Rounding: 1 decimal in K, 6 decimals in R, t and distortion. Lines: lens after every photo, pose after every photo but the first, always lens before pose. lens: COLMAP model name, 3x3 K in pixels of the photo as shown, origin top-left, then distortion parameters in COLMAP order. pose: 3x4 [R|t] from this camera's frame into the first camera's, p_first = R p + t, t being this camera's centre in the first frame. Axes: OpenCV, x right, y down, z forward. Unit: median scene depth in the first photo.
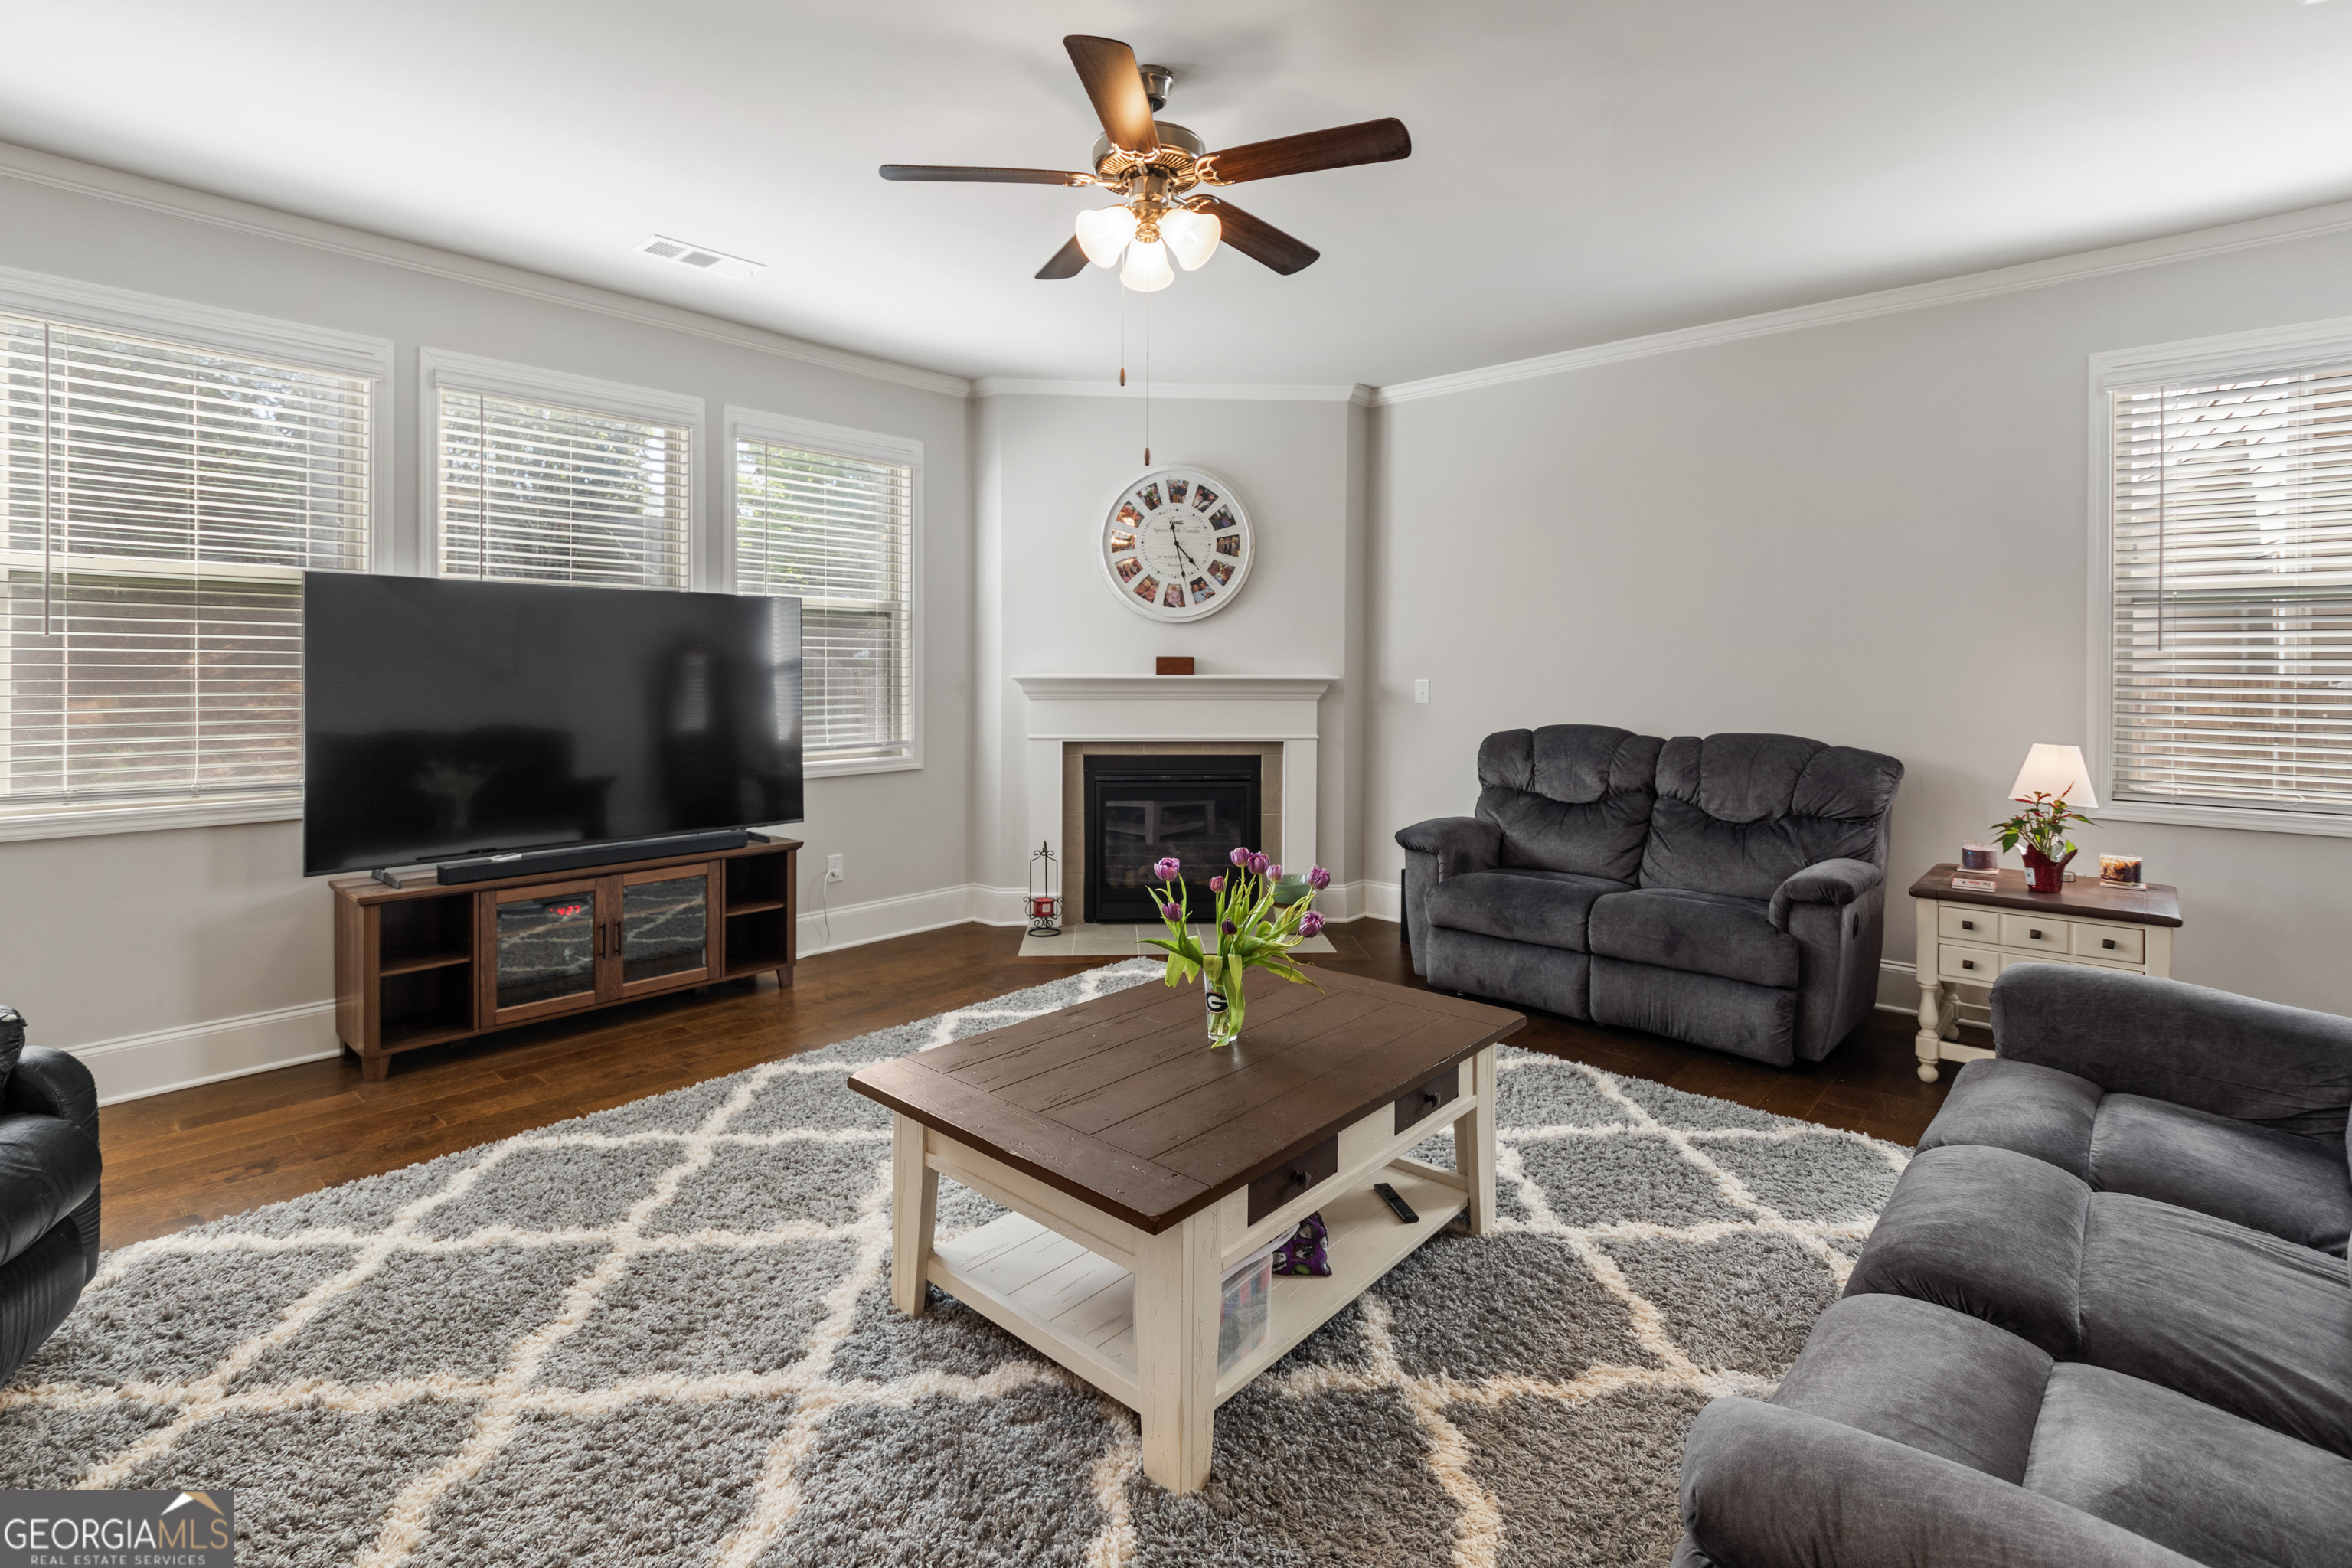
lens RADIAL K [[1058.1, 0, 1173.6], [0, 1058.1, 682.5], [0, 0, 1]] dist [0.001053, 0.000095]
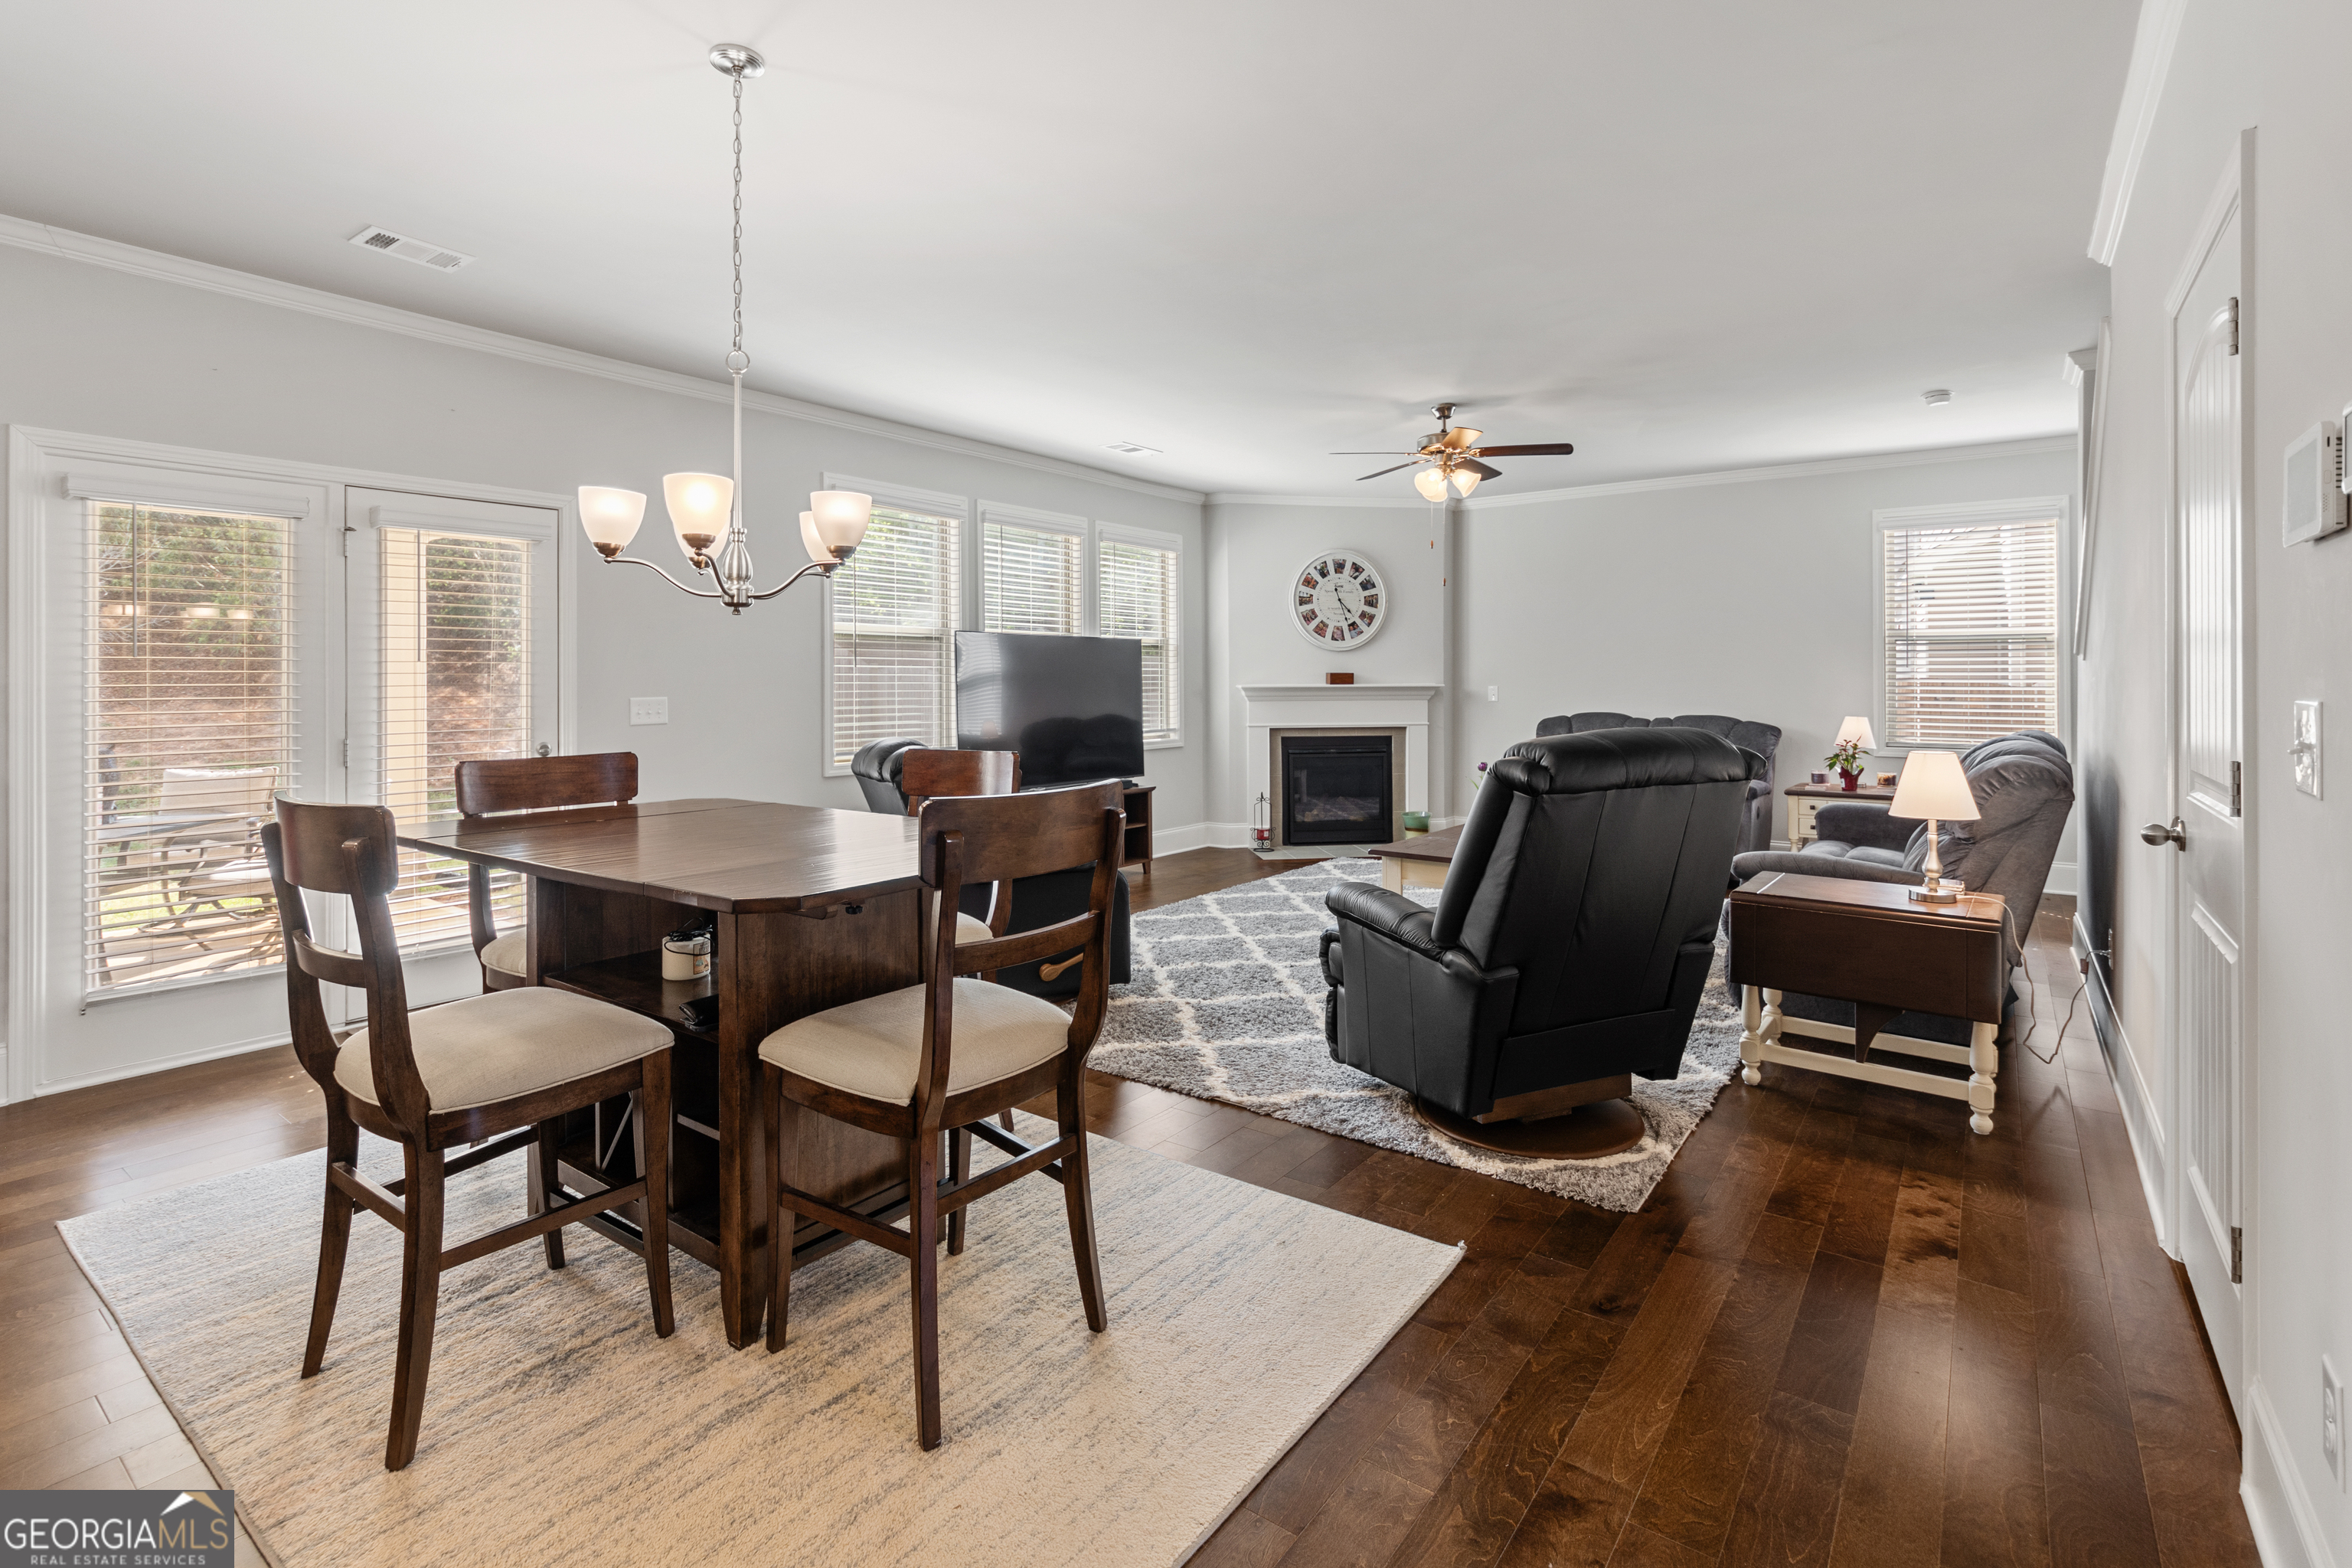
lens RADIAL K [[1084.2, 0, 1173.4], [0, 1084.2, 692.2], [0, 0, 1]] dist [-0.000342, 0.000351]
pose [[0.995898, -0.009375, 0.089991, -0.385921], [0.009341, 0.999956, 0.000794, 0.000783], [-0.089995, 0.000049, 0.995942, -0.566802]]
